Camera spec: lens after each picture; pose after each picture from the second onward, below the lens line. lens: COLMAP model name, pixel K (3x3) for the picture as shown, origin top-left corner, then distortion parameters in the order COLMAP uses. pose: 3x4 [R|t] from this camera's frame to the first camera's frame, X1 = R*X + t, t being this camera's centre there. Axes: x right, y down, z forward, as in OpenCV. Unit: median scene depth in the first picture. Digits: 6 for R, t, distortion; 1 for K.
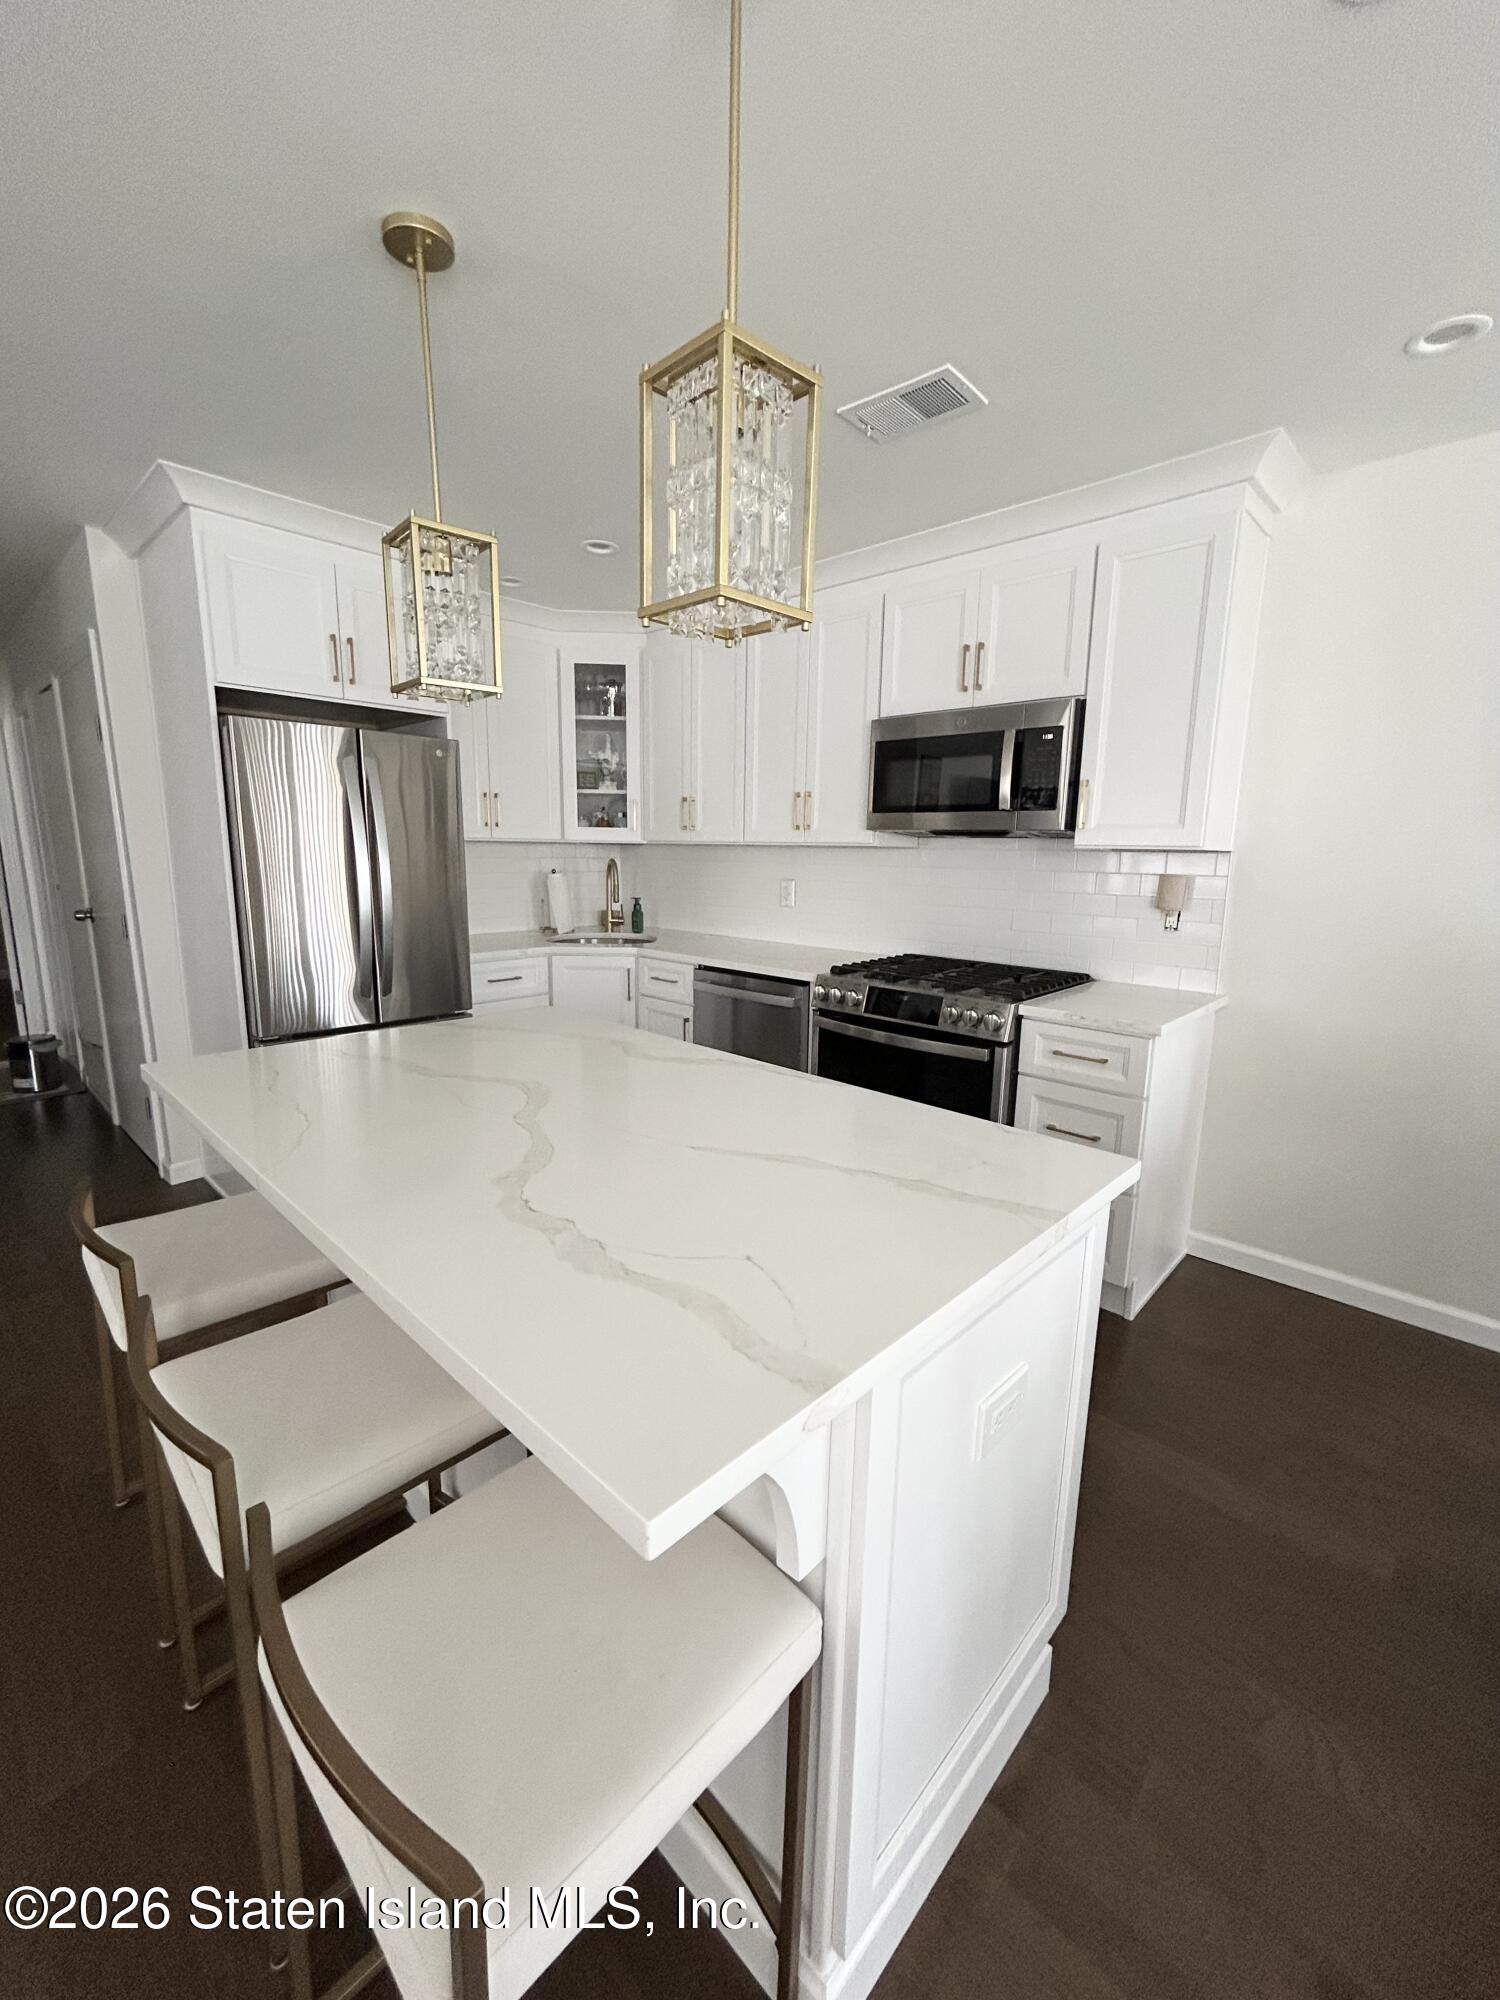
lens RADIAL K [[808.7, 0, 750.0], [0, 808.7, 1000.0], [0, 0, 1]] dist [0.000564, 0.000068]
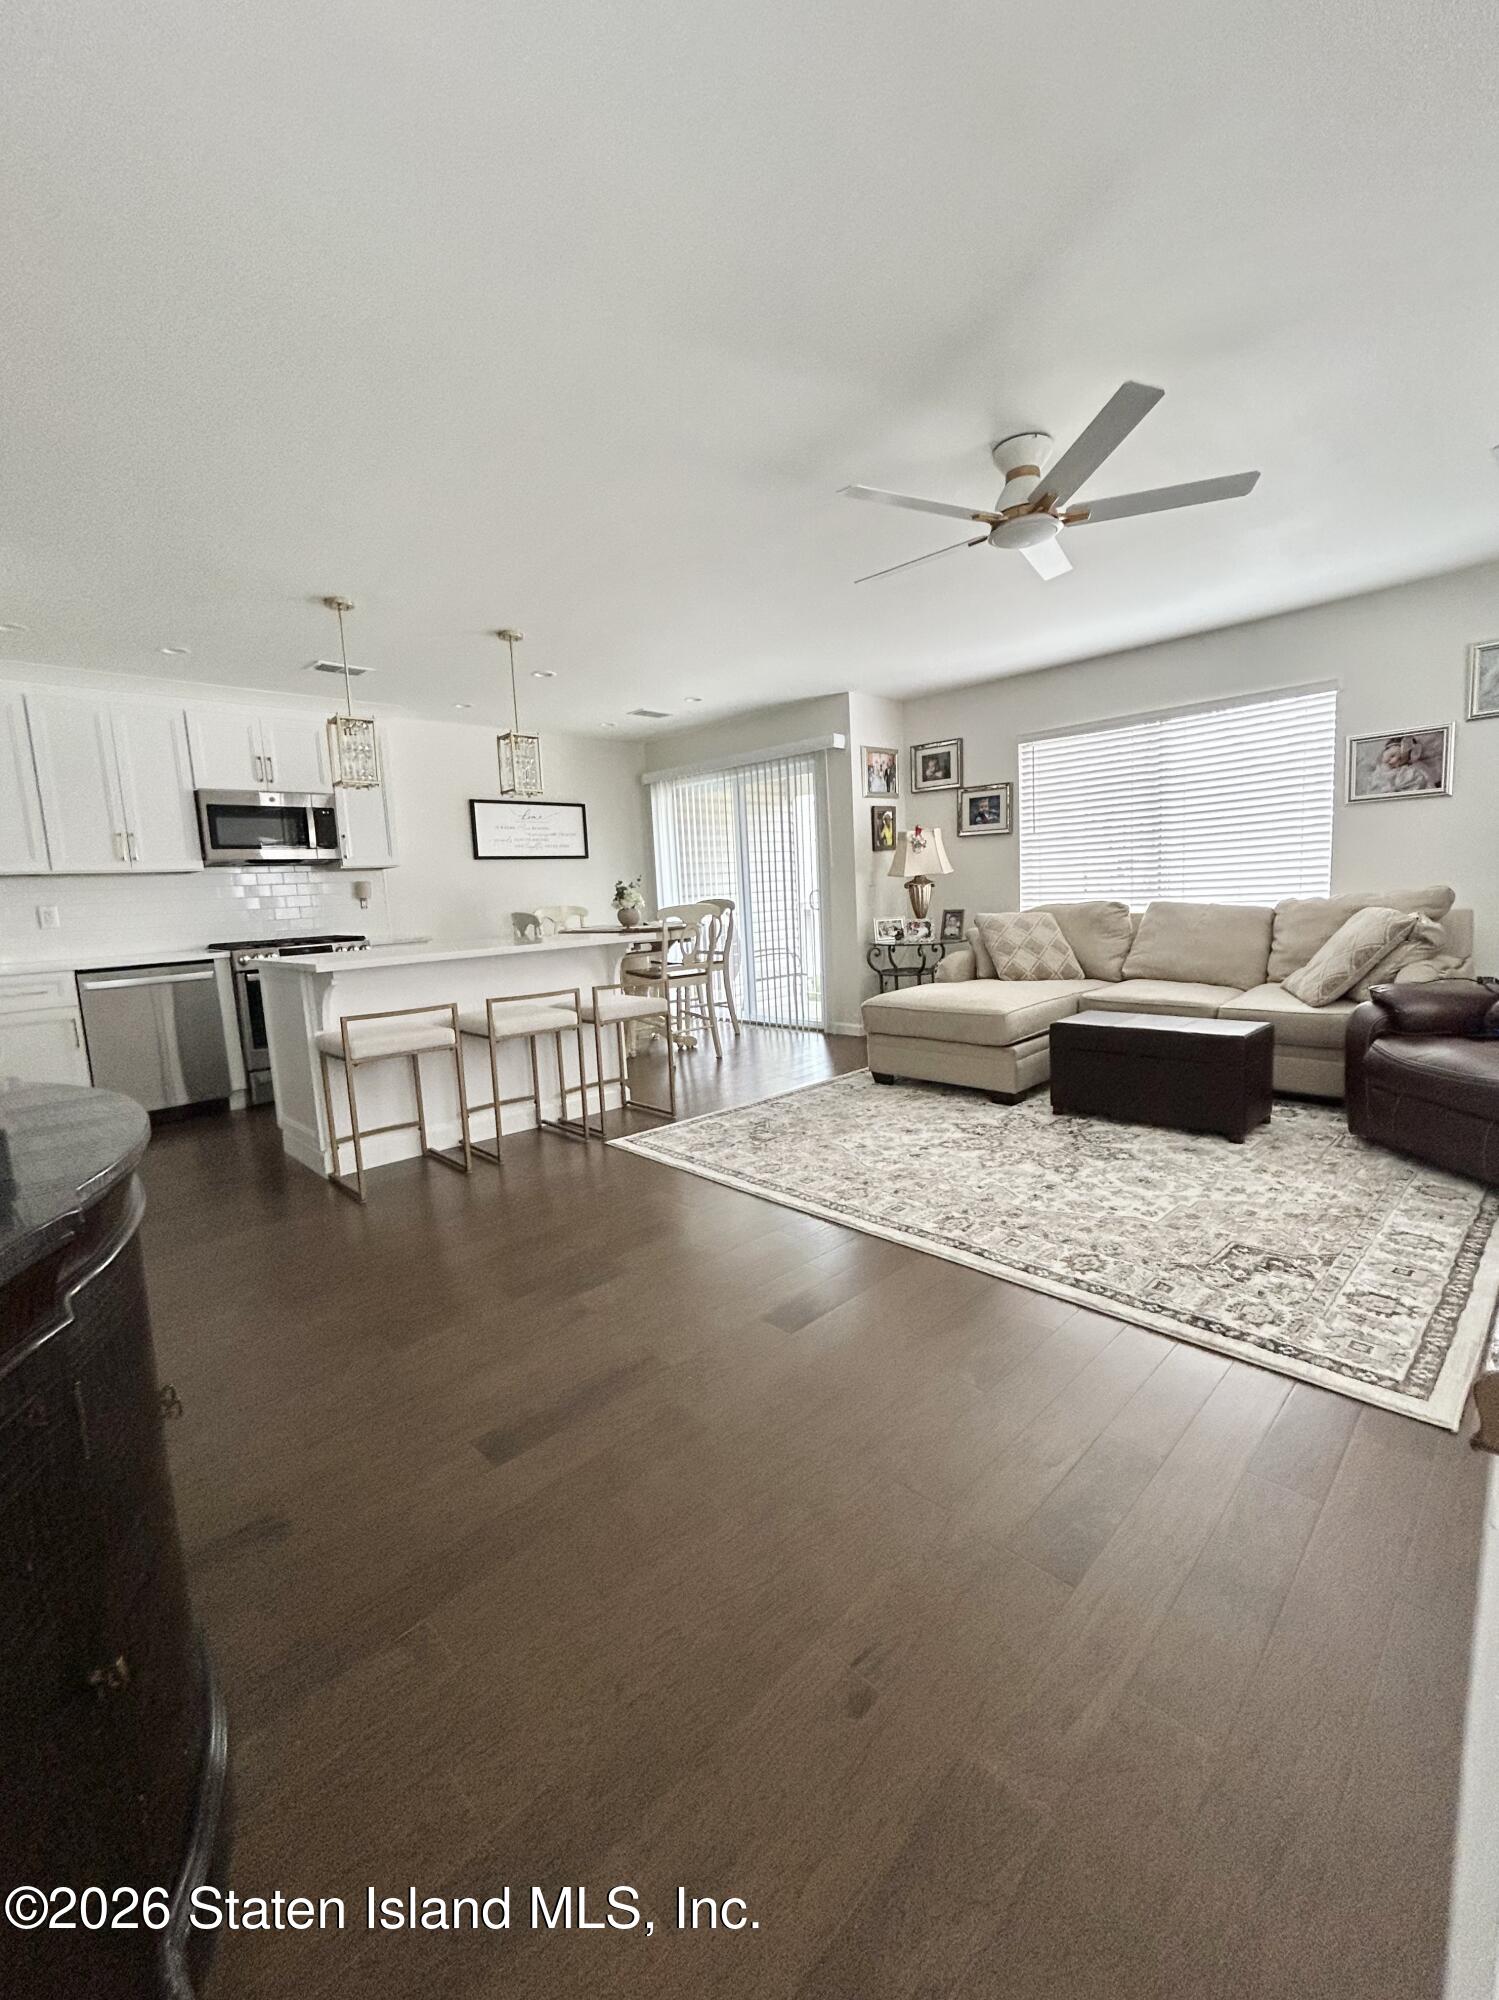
lens RADIAL K [[826.9, 0, 749.5], [0, 826.9, 1000.0], [0, 0, 1]] dist [-0.002255, -0.000228]
pose [[0.030138, -0.150944, 0.988083, -1.413221], [0.233481, 0.962248, 0.139876, 0.065235], [-0.971894, 0.226483, 0.064243, -0.036289]]
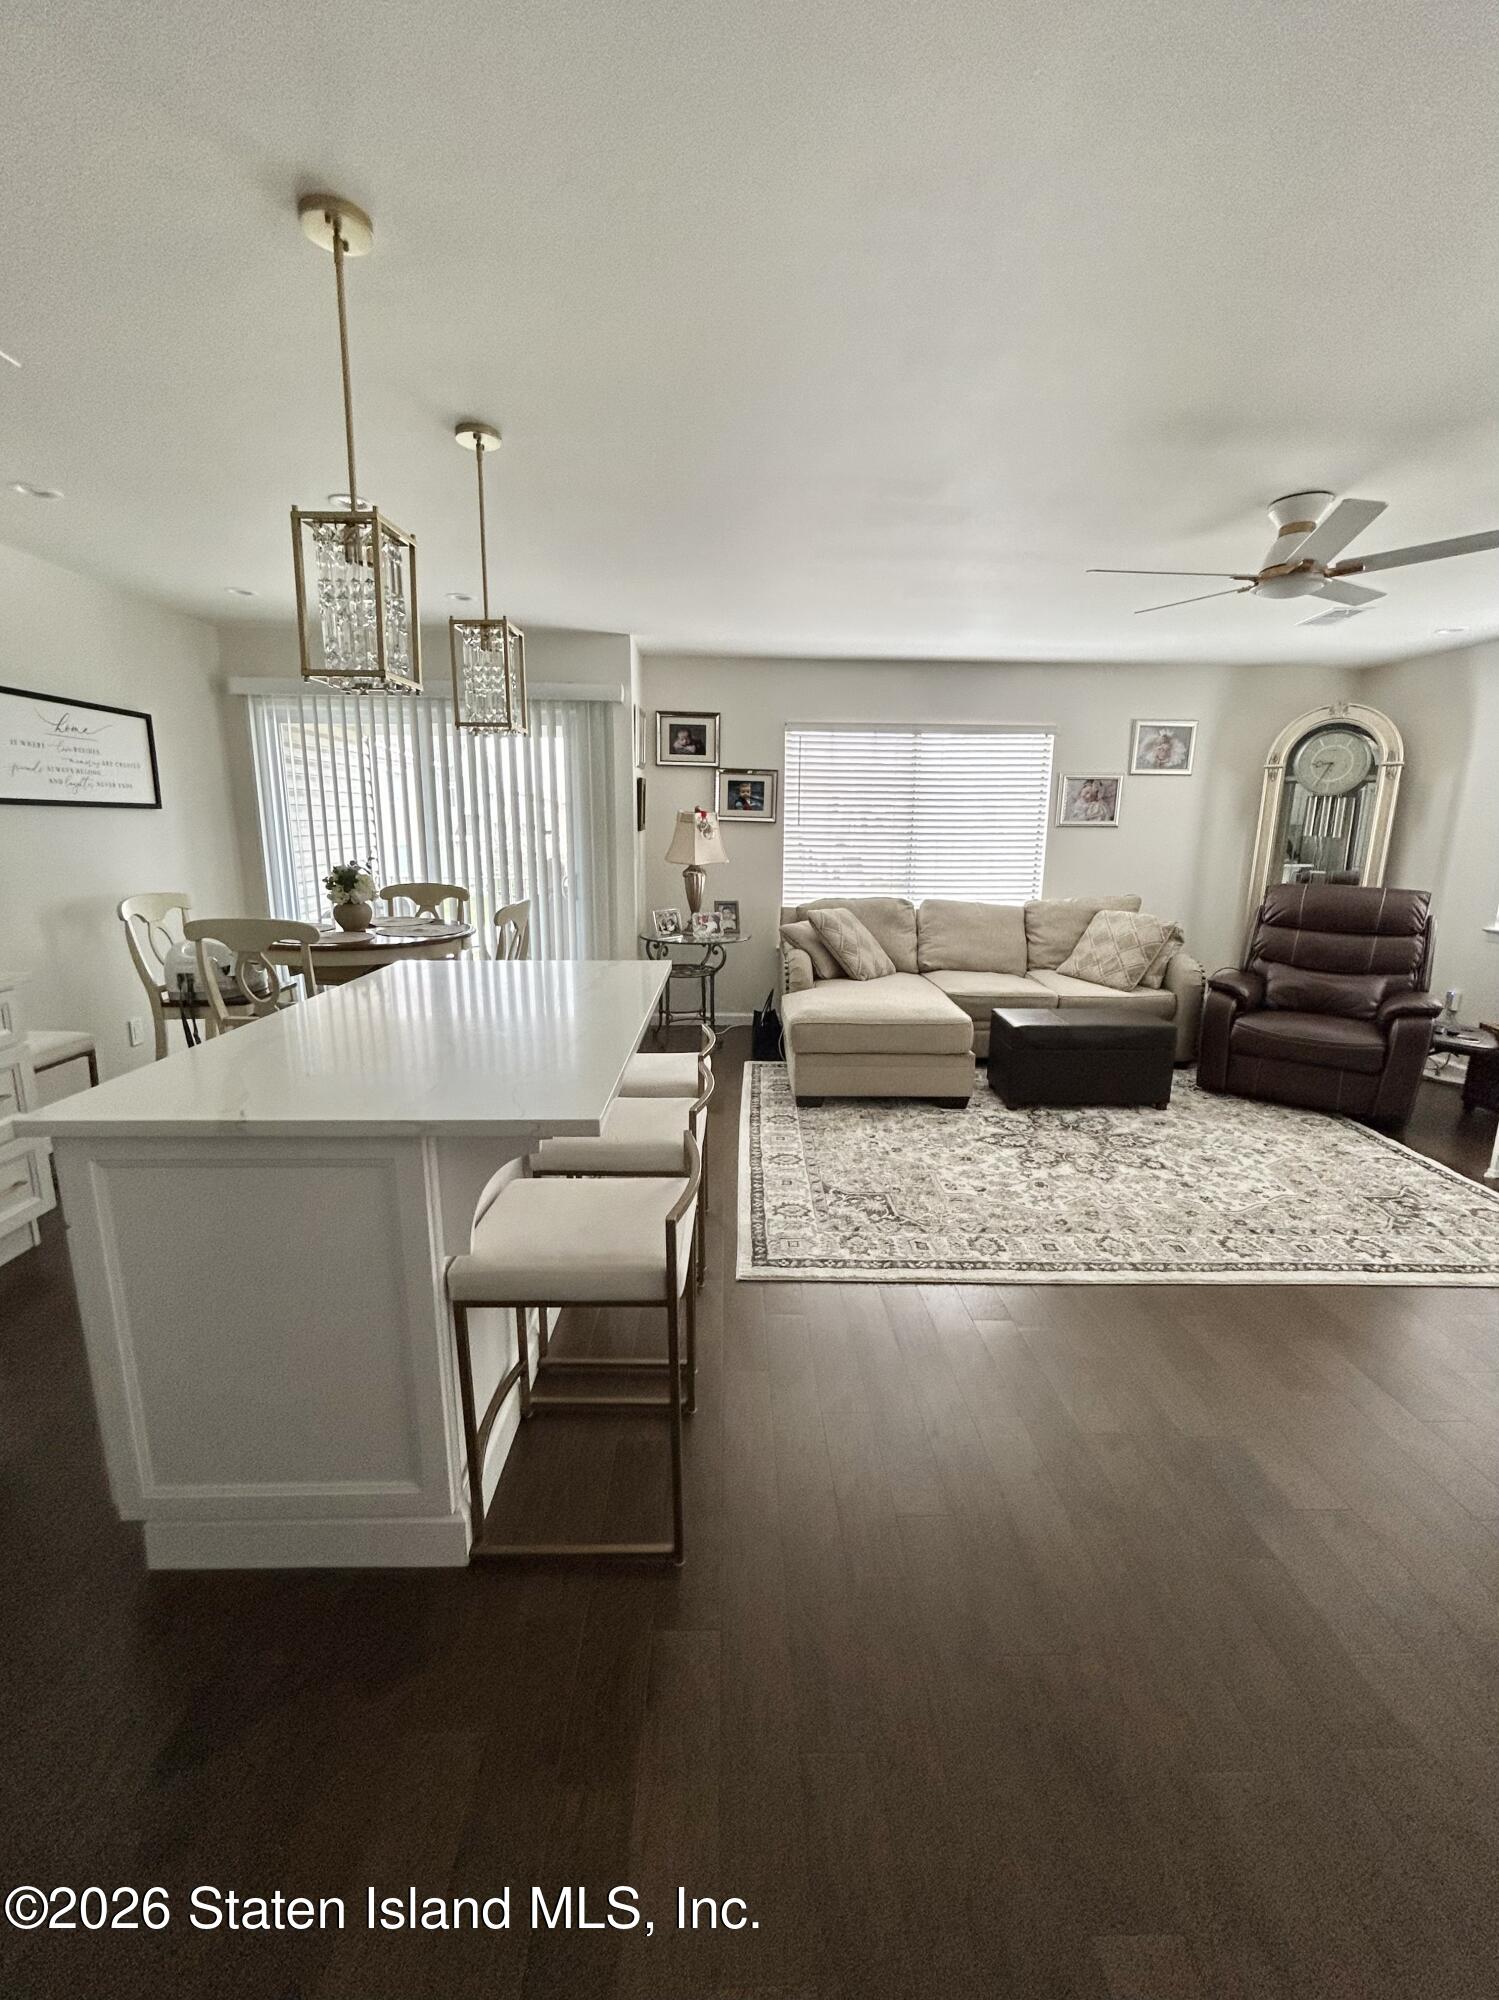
lens RADIAL K [[826.9, 0, 749.5], [0, 826.9, 1000.0], [0, 0, 1]] dist [-0.002255, -0.000228]
pose [[-0.706484, -0.169970, 0.687016, -0.768974], [0.109471, 0.932805, 0.343352, -0.163236], [-0.699212, 0.317781, -0.640405, 0.747278]]
